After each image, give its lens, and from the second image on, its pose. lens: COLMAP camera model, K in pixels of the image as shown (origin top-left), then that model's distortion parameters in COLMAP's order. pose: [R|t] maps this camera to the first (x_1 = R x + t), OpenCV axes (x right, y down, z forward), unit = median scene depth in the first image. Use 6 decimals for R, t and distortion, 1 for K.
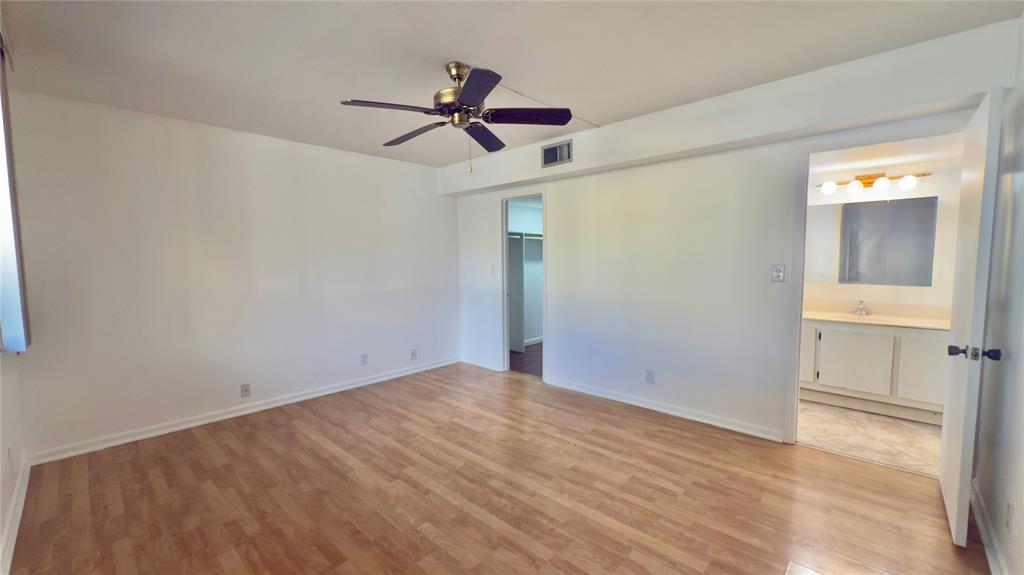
lens RADIAL K [[407.4, 0, 512.8], [0, 407.4, 287.1], [0, 0, 1]] dist [-0.001524, 0.000329]
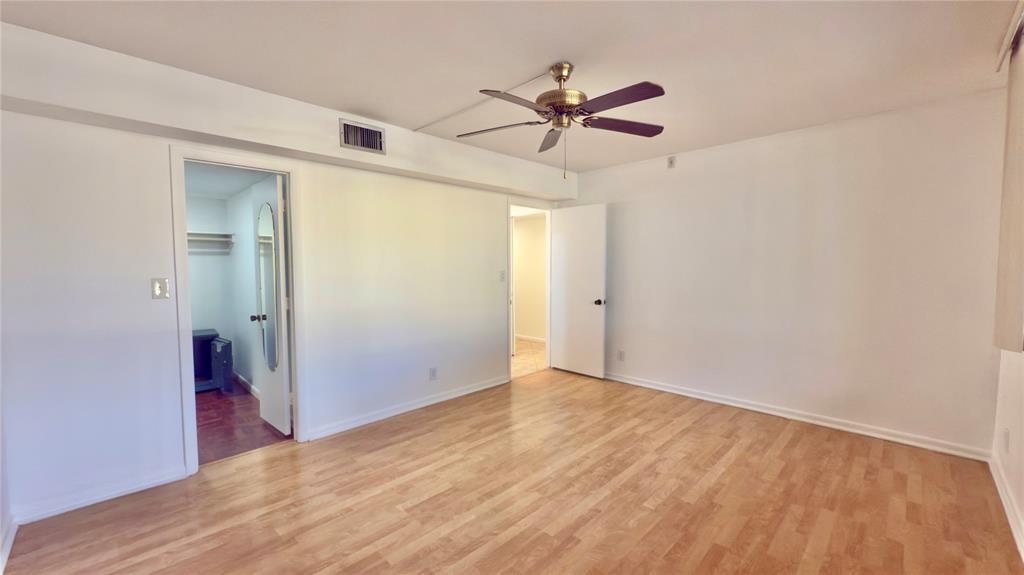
lens RADIAL K [[407.4, 0, 512.4], [0, 407.4, 288.4], [0, 0, 1]] dist [-0.001524, 0.000329]
pose [[0.037538, -0.048634, 0.998111, -0.893716], [0.077283, 0.995965, 0.045622, -0.053003], [-0.996302, 0.075424, 0.041145, 0.877120]]
